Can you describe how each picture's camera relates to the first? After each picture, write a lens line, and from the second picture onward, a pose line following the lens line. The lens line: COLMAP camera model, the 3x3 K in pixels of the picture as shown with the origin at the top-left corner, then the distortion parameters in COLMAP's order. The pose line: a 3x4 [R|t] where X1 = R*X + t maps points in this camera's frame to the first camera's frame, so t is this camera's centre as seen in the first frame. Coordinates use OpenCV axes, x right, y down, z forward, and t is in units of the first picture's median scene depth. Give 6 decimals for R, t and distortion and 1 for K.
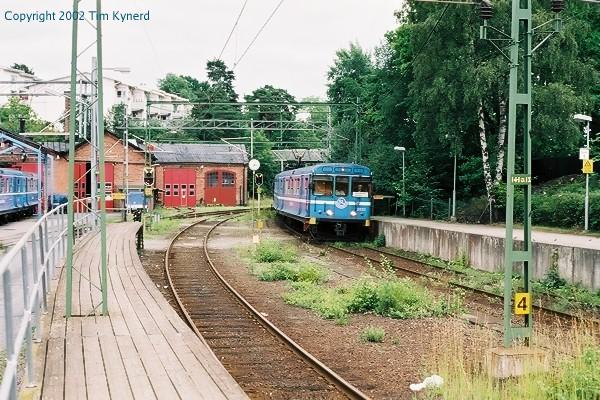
lens RADIAL K [[919.9, 0, 300.0], [0, 919.9, 200.0], [0, 0, 1]] dist [0.028921, 0.023819]
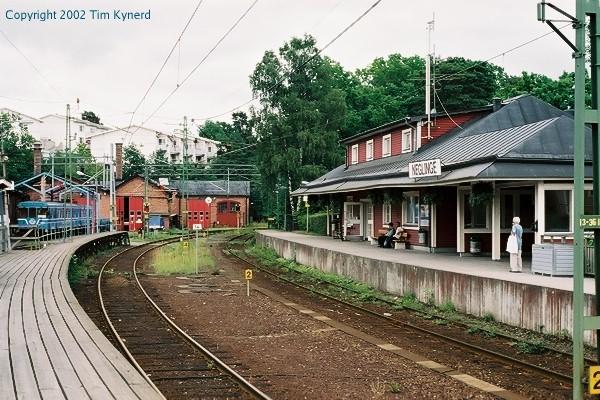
lens RADIAL K [[919.9, 0, 300.0], [0, 919.9, 200.0], [0, 0, 1]] dist [0.028921, 0.023819]
pose [[0.996782, -0.008576, -0.079694, 0.124622], [0.006416, 0.999606, -0.027326, 0.003917], [0.079897, 0.026727, 0.996445, -0.329342]]
